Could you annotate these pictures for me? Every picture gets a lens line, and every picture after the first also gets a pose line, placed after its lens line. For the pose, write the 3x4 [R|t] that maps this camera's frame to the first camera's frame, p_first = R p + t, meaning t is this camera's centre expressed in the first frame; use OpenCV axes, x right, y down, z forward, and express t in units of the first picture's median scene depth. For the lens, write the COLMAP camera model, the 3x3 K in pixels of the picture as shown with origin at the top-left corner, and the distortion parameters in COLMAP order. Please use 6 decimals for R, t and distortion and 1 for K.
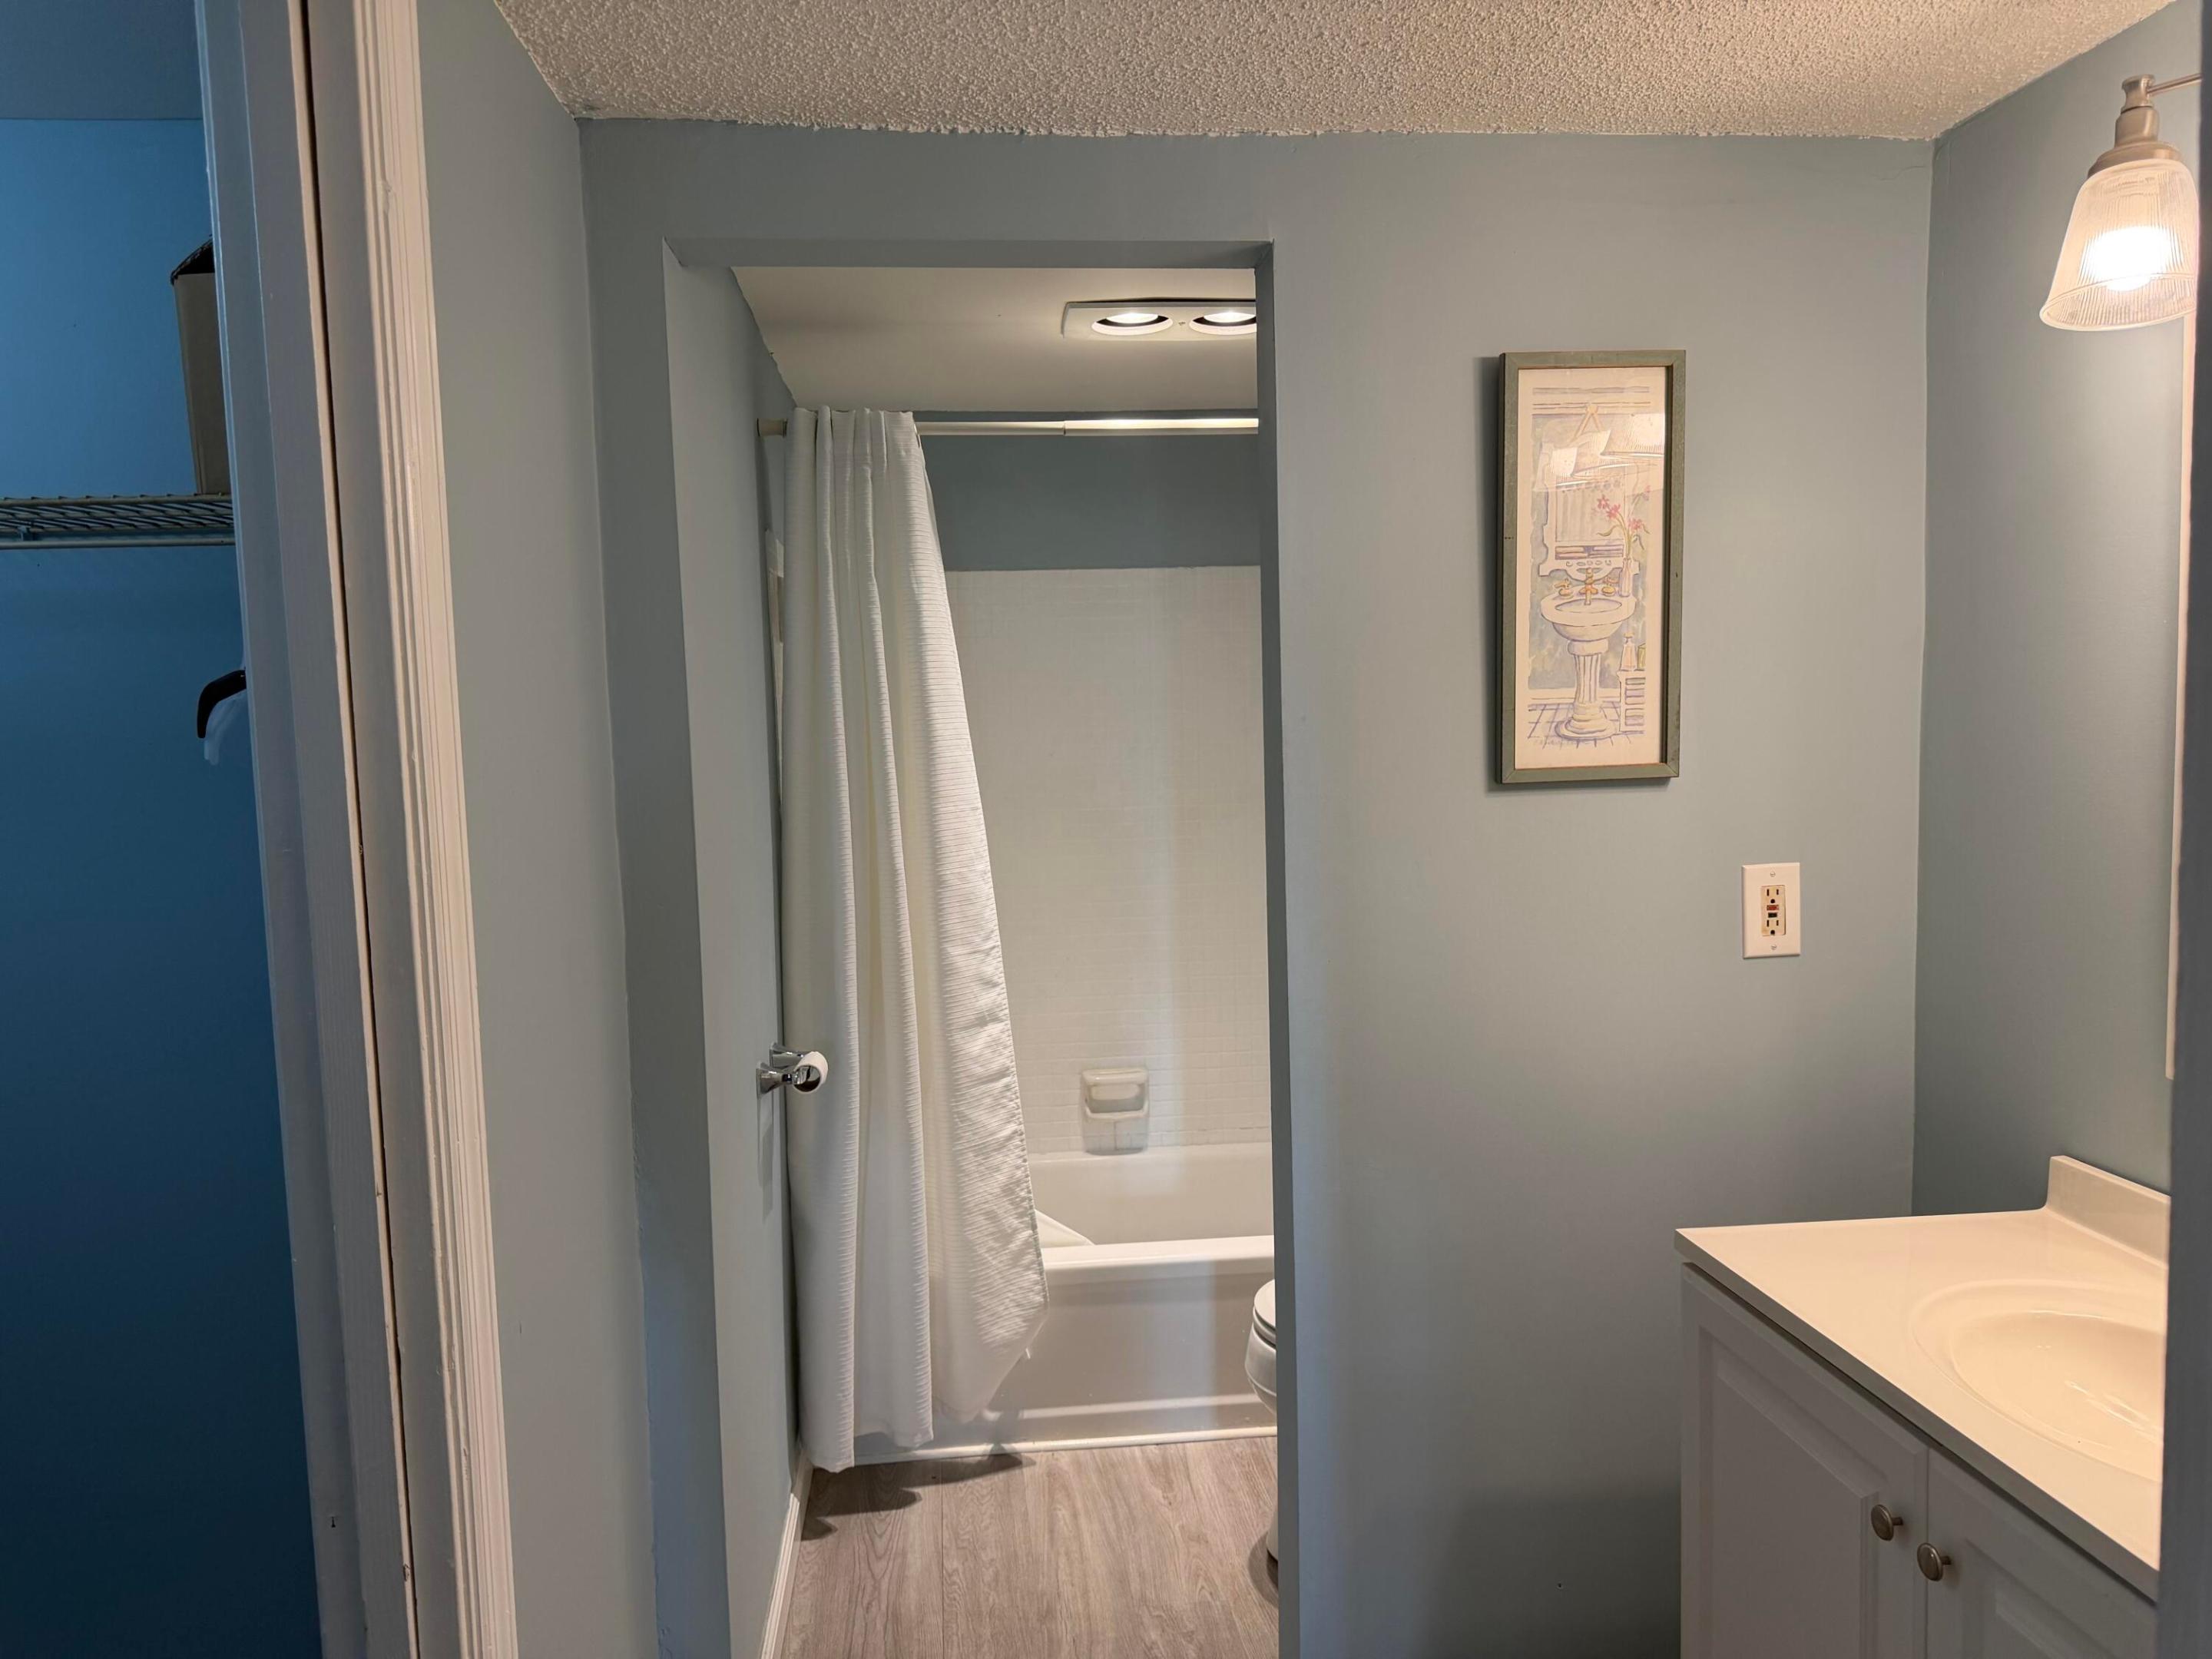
lens RADIAL K [[1561.5, 0, 1108.0], [0, 1561.5, 828.9], [0, 0, 1]] dist [0.007852, 0.000787]
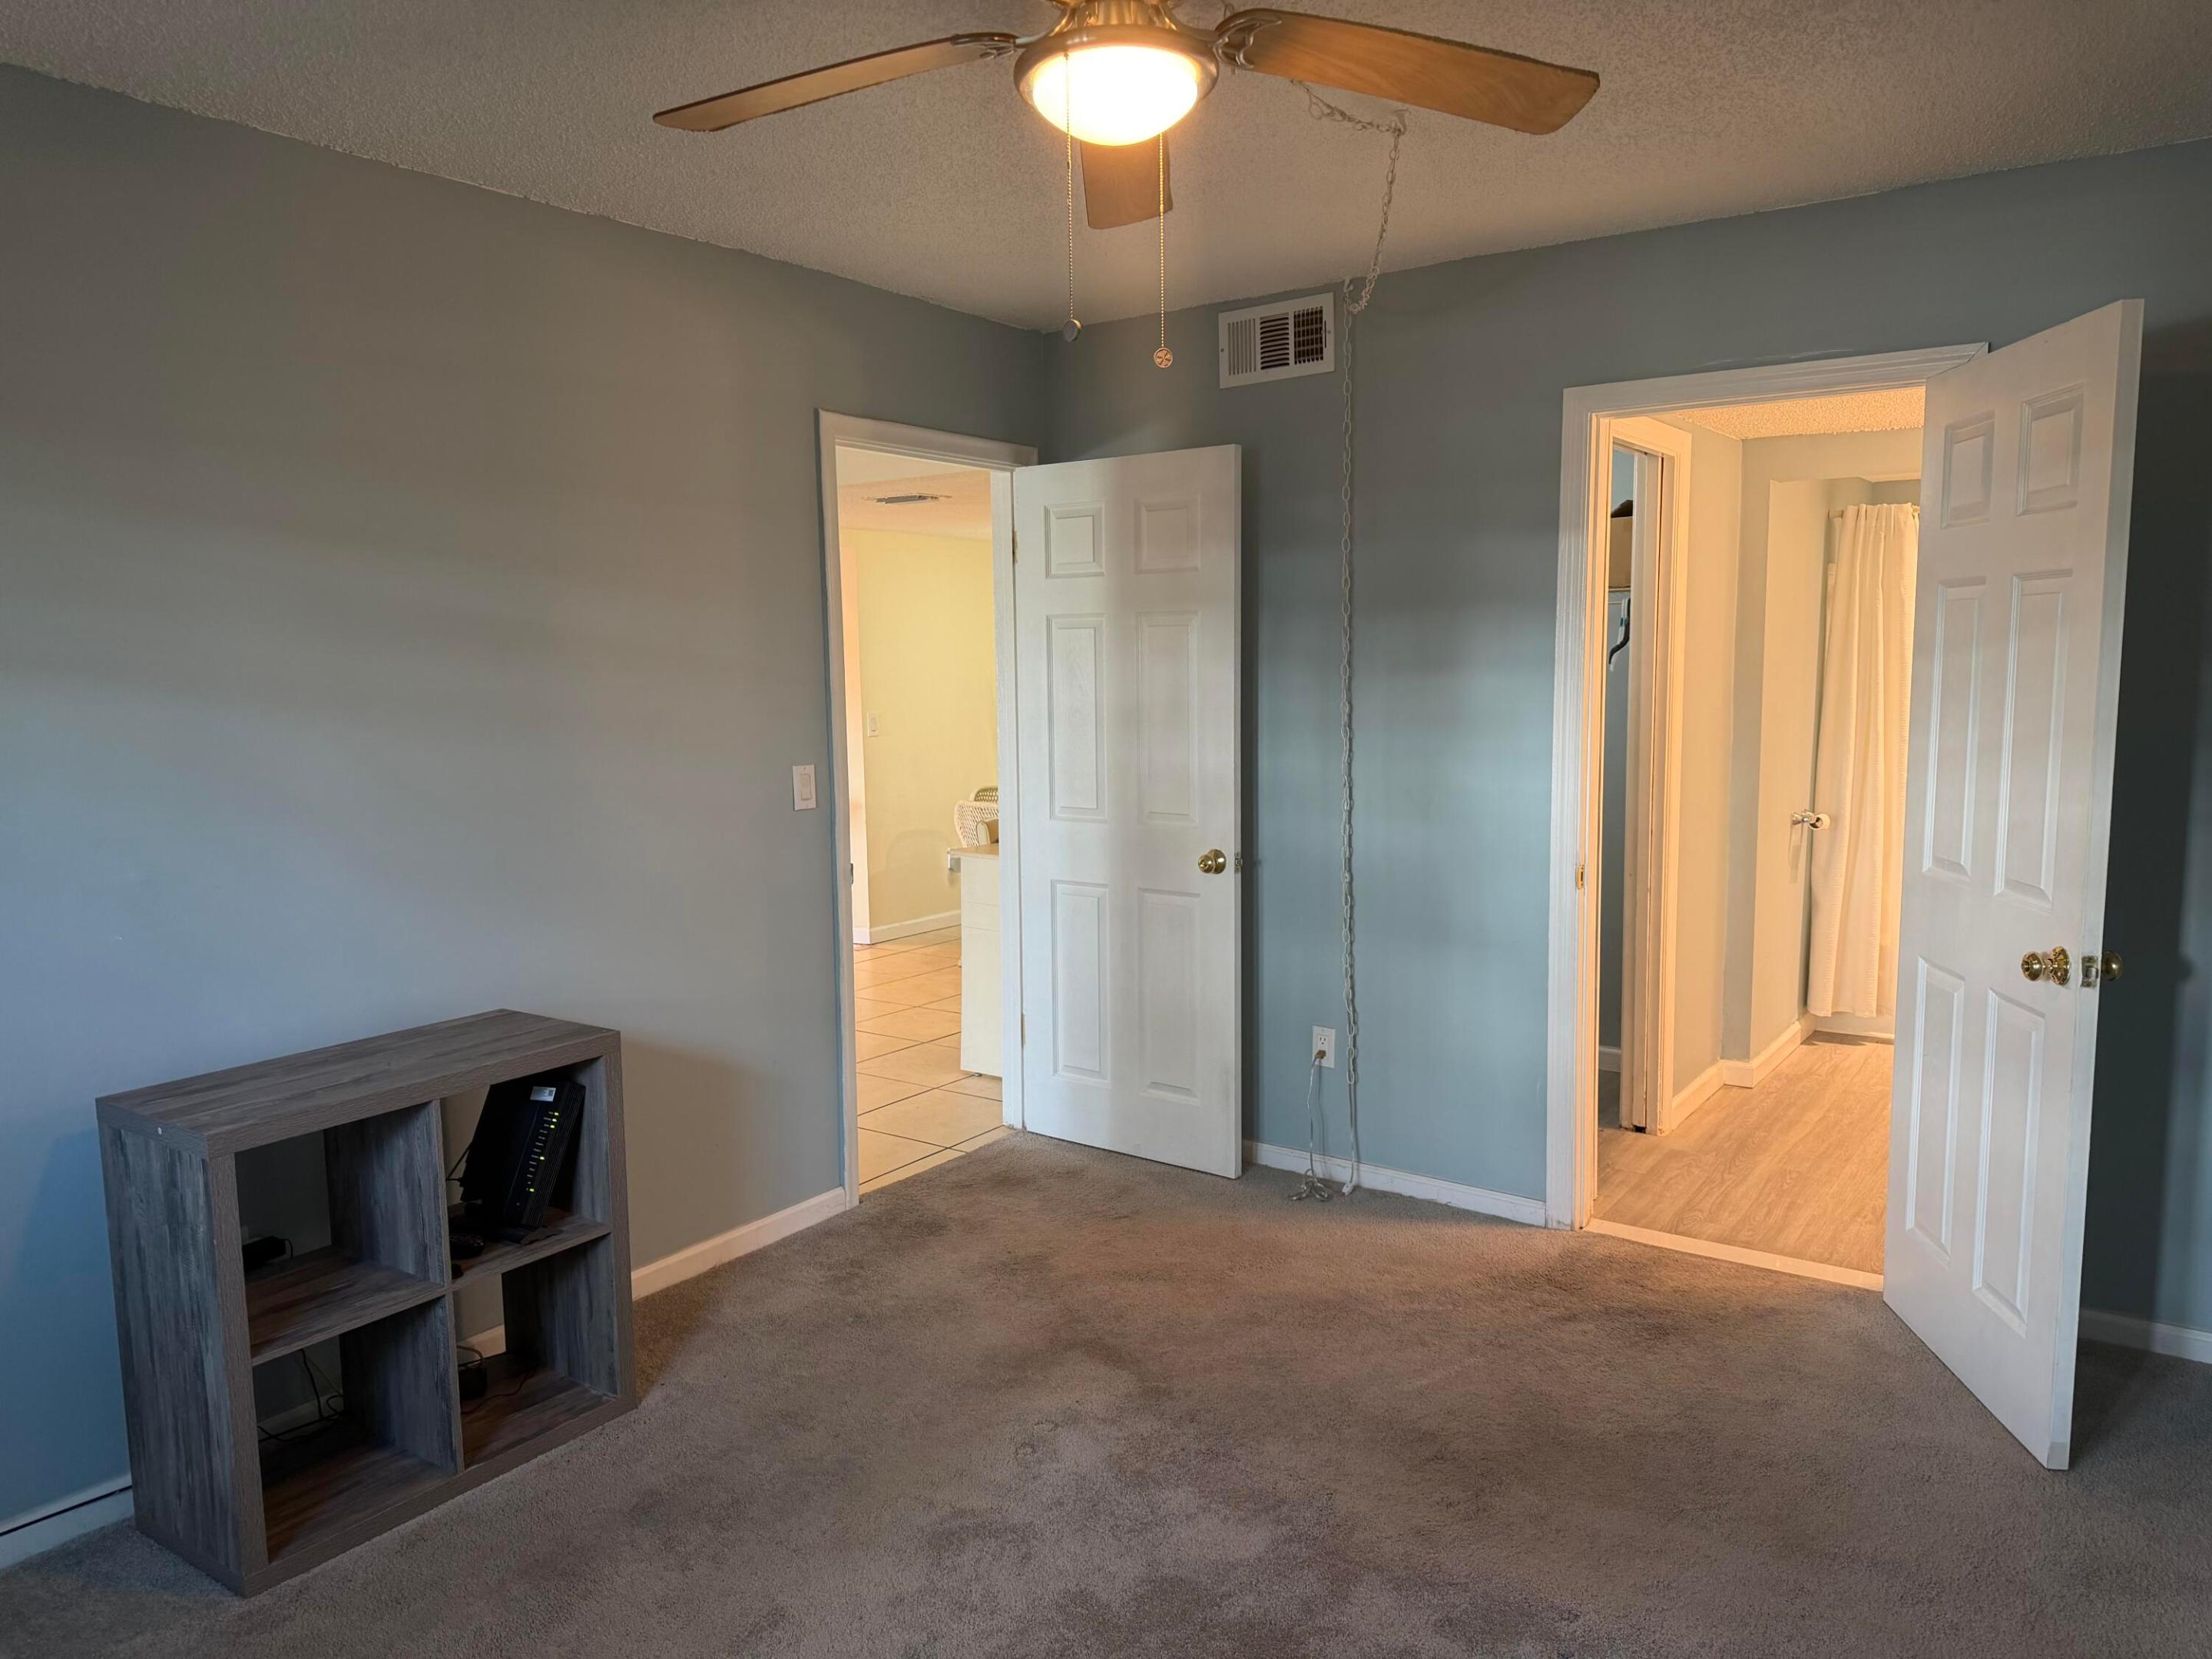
lens RADIAL K [[1561.5, 0, 1110.4], [0, 1561.5, 834.0], [0, 0, 1]] dist [0.007852, 0.000787]
pose [[0.752210, 0.086274, -0.653251, 0.461056], [-0.056413, 0.996183, 0.066606, 0.077837], [0.656504, -0.013250, 0.754206, -1.211162]]
